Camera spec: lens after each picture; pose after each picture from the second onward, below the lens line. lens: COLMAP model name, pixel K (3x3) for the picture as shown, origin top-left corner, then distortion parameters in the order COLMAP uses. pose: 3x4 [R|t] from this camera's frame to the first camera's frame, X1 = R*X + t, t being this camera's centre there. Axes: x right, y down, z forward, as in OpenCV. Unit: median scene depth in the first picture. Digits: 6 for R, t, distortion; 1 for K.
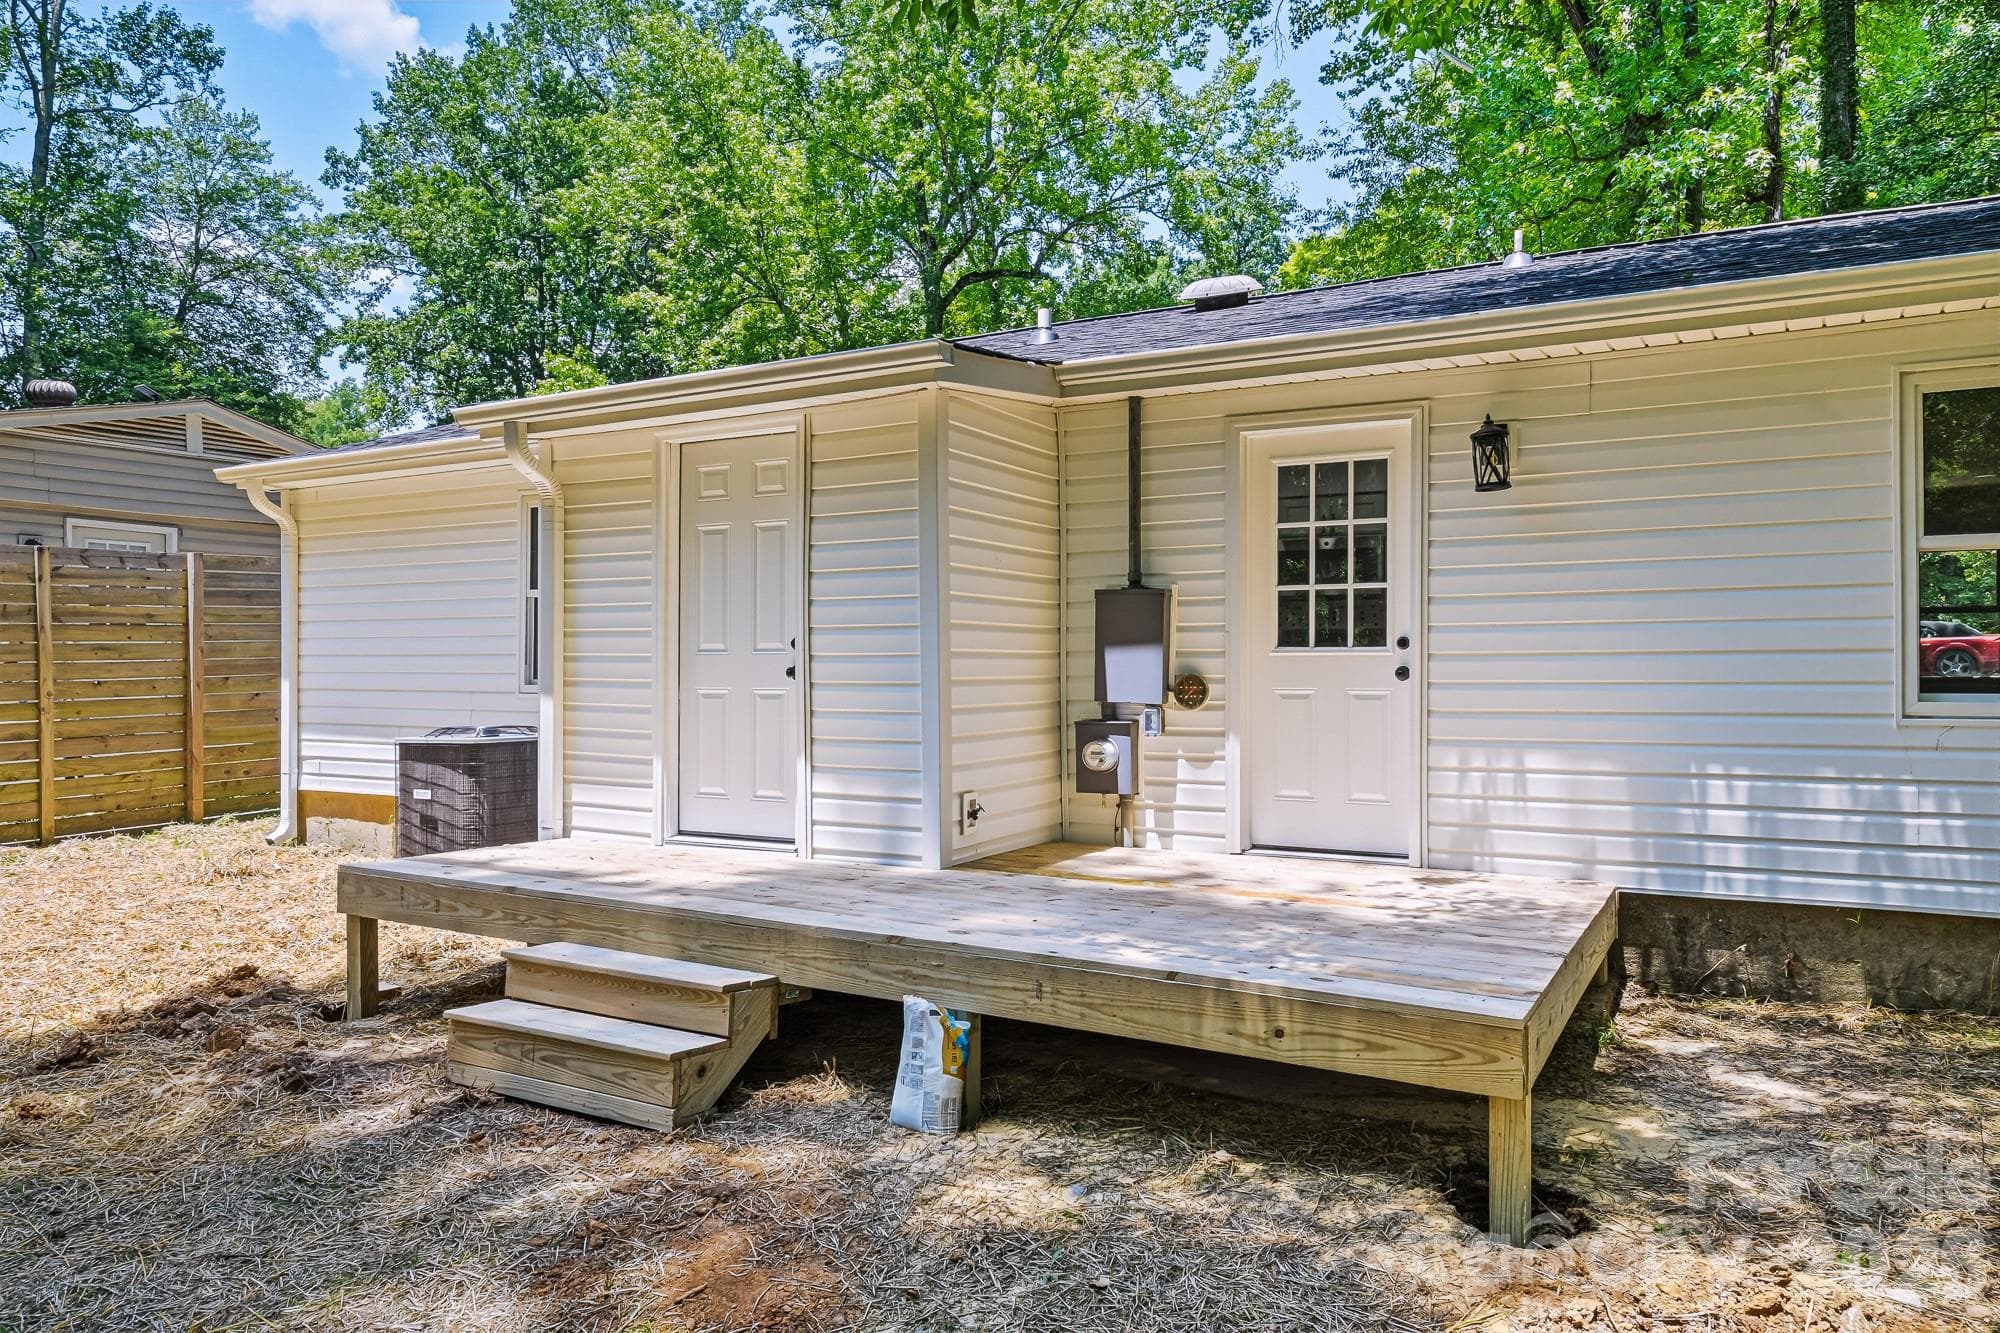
lens RADIAL K [[1339.0, 0, 1000.0], [0, 1339.0, 666.5], [0, 0, 1]] dist [0.002455, 0.000764]
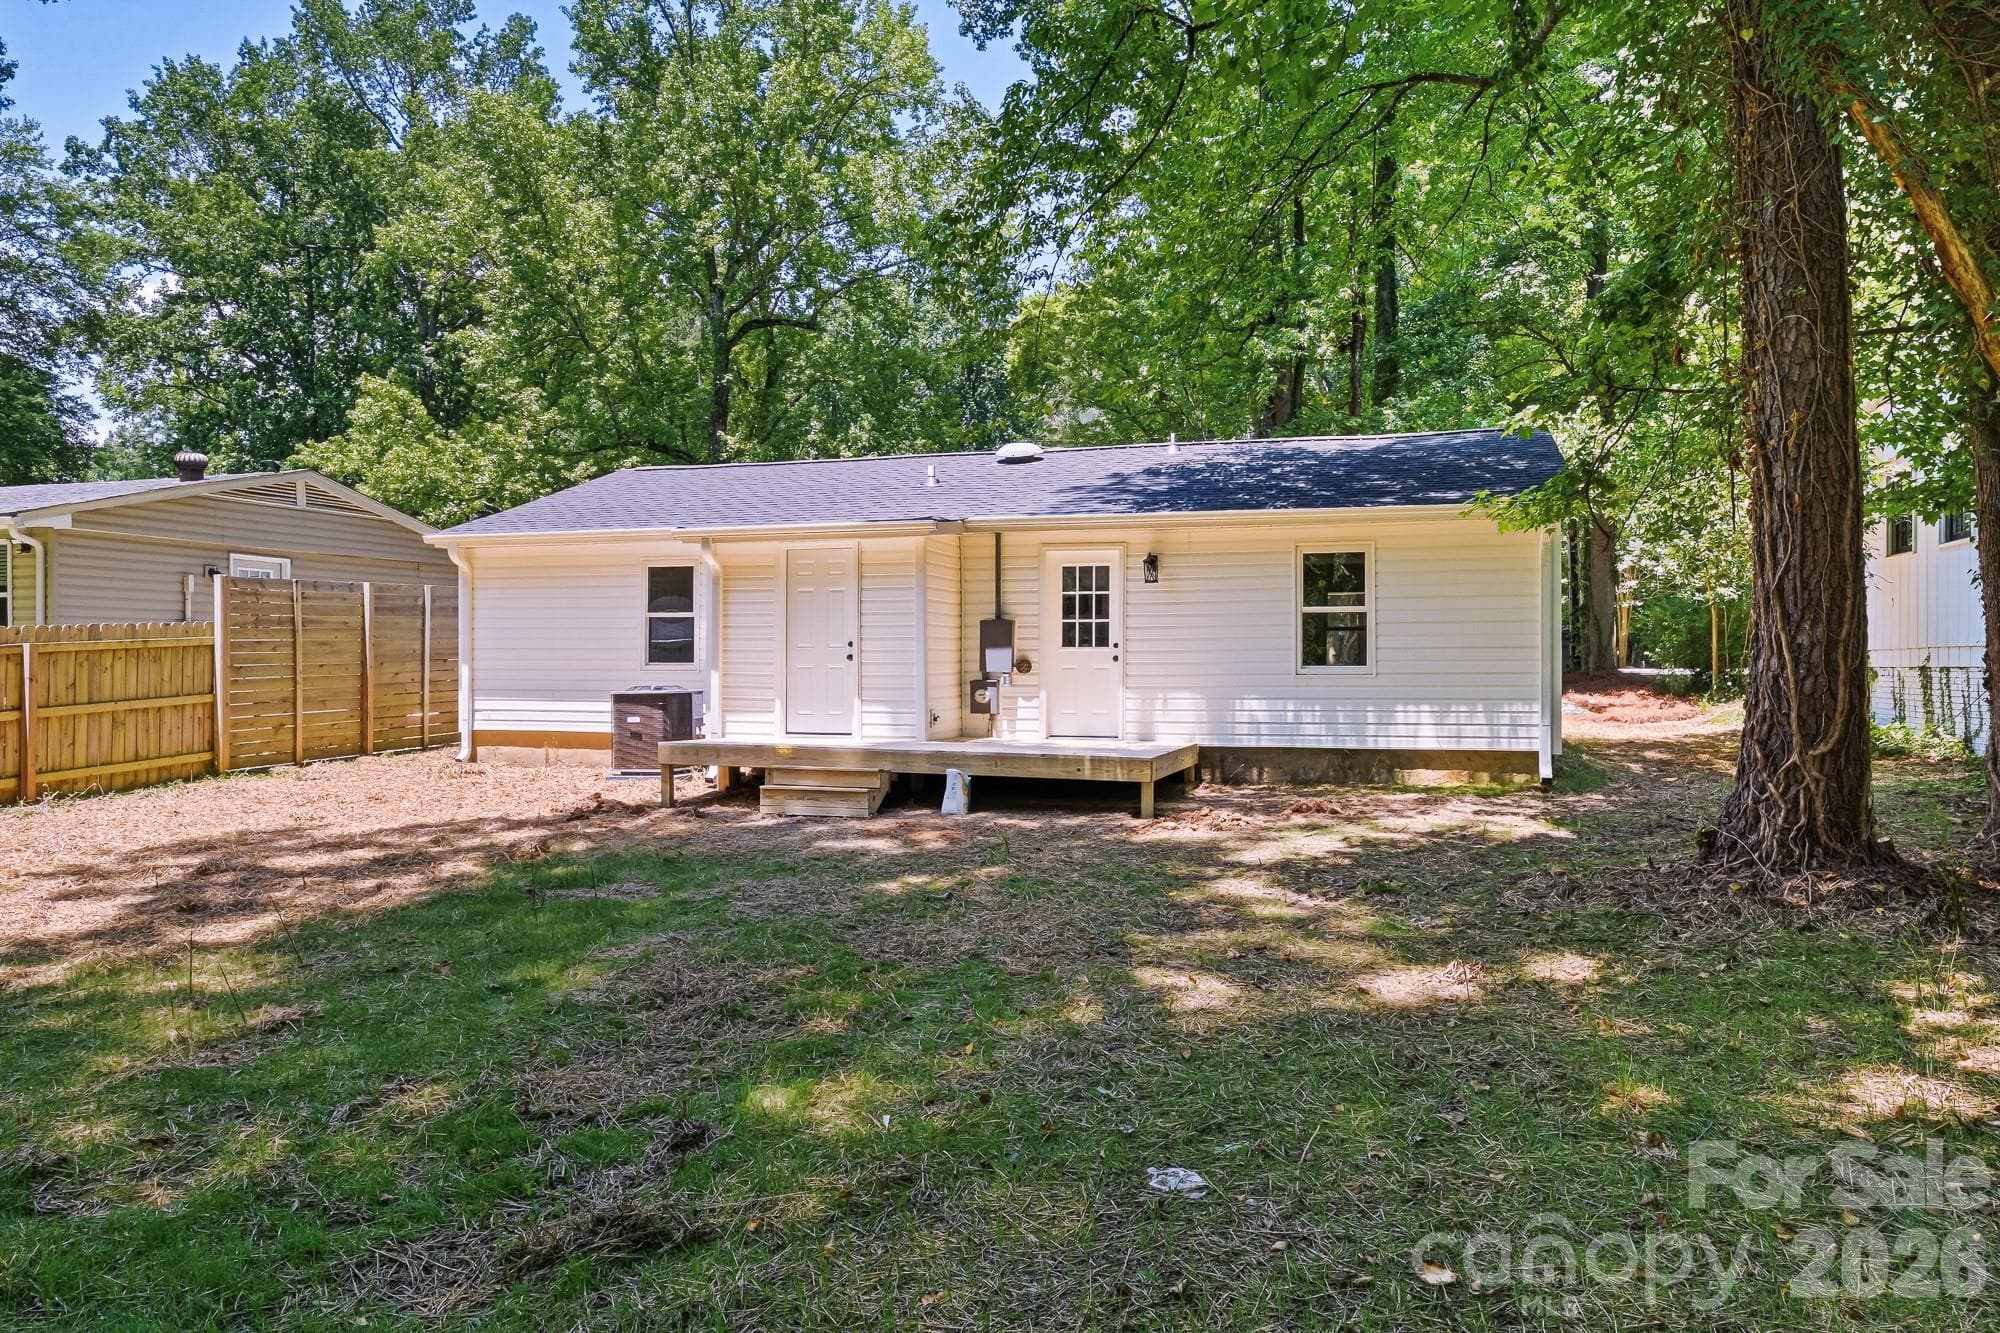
lens RADIAL K [[1339.0, 0, 1000.0], [0, 1339.0, 666.5], [0, 0, 1]] dist [0.002455, 0.000764]
pose [[0.978185, 0.002547, 0.207721, -0.345611], [-0.002662, 0.999996, 0.000272, 0.017033], [-0.207719, -0.000819, 0.978188, -1.125839]]
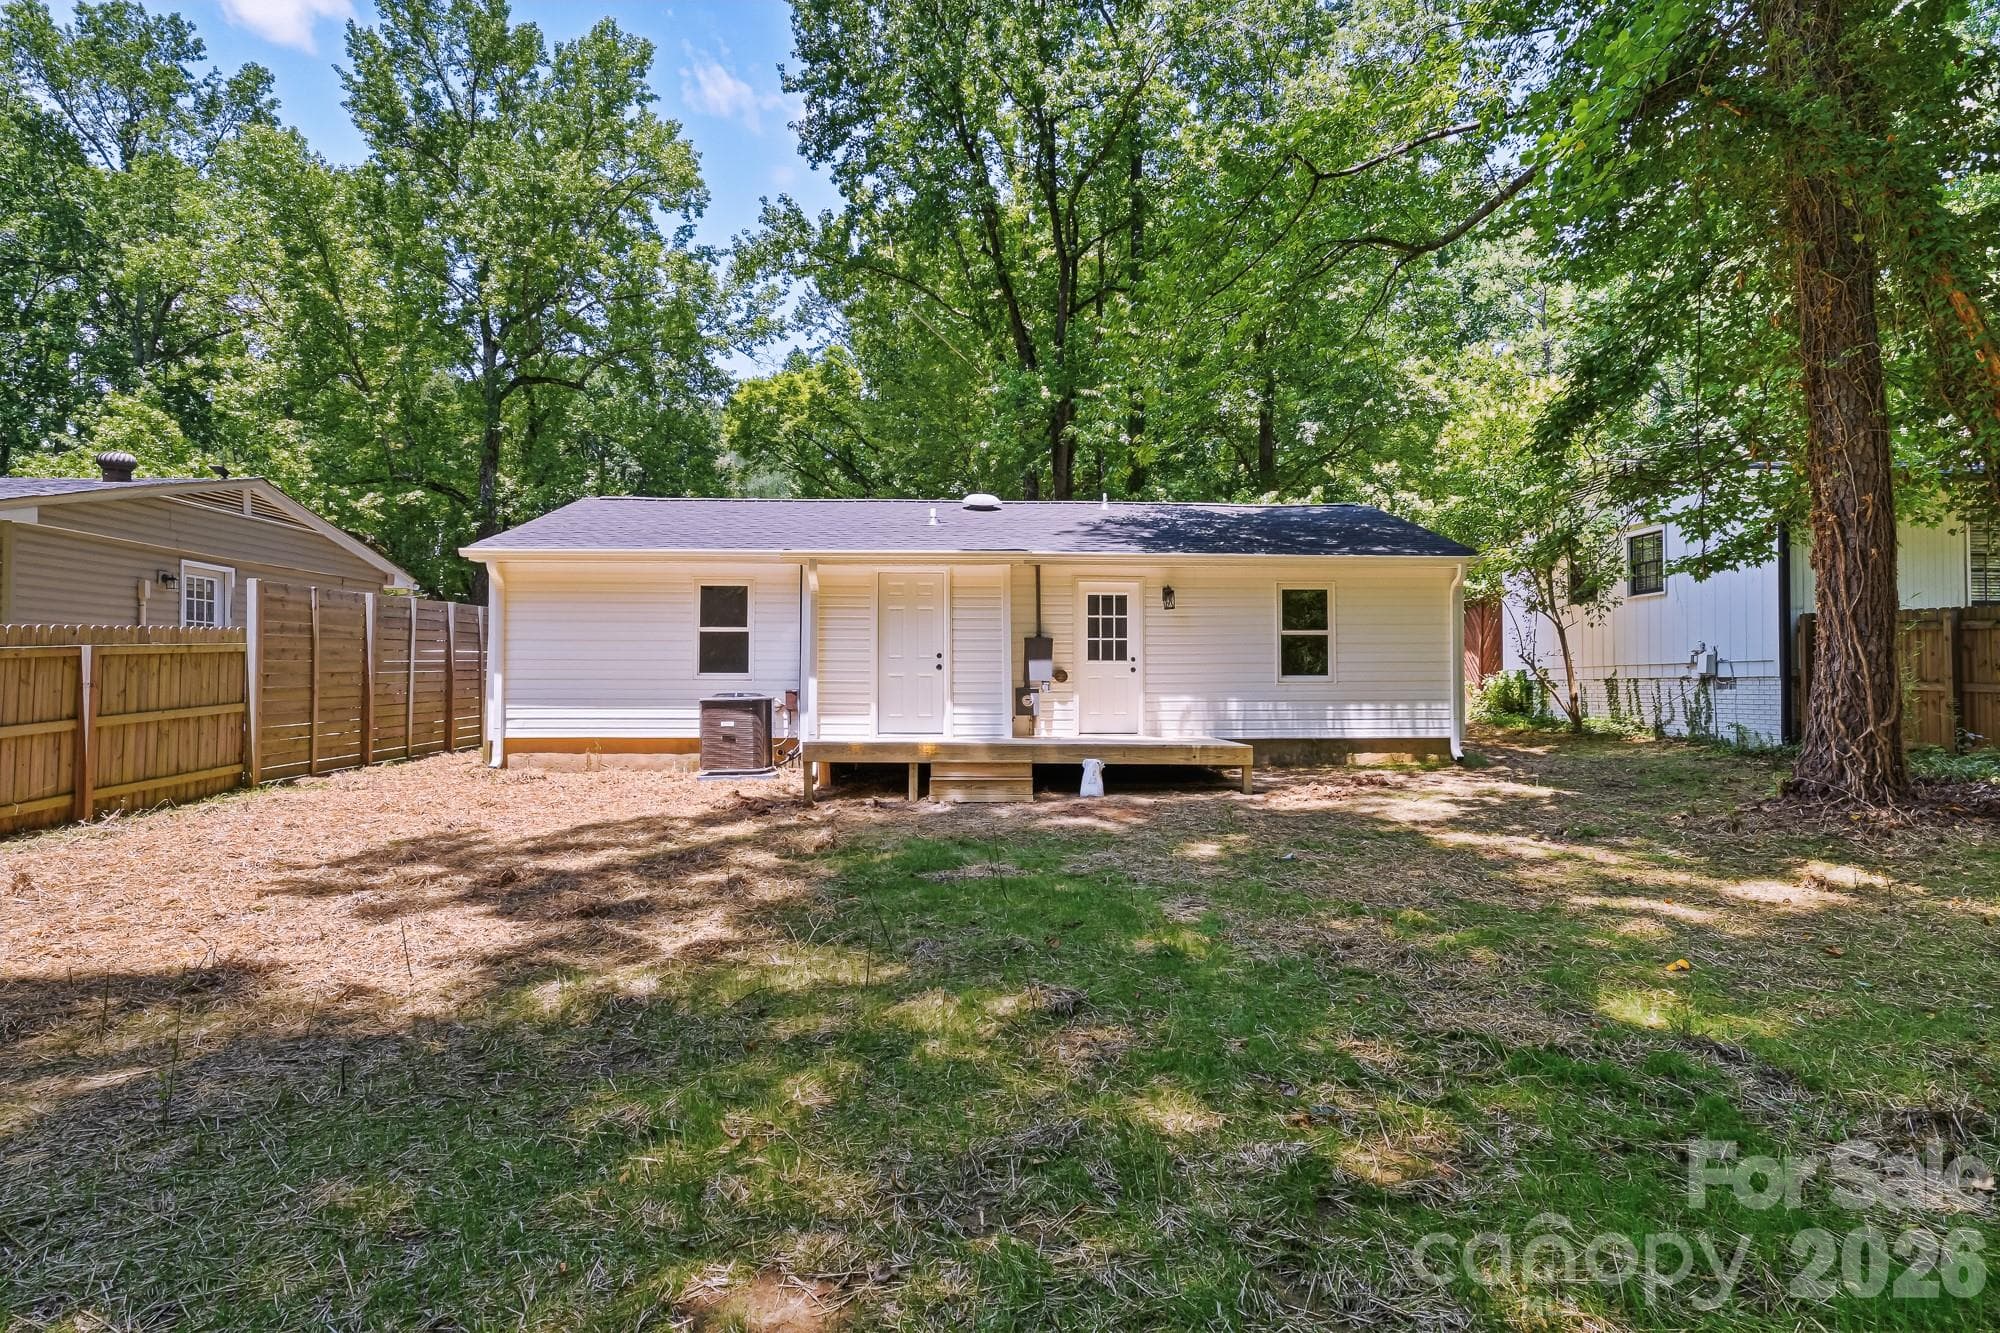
lens RADIAL K [[1067.9, 0, 1012.5], [0, 1067.9, 668.0], [0, 0, 1]] dist [0.002696, 0.000348]
pose [[0.851845, 0.012652, 0.523641, -1.028617], [-0.001651, 0.999768, -0.021471, 0.046305], [-0.523791, 0.017426, 0.851669, -0.755000]]
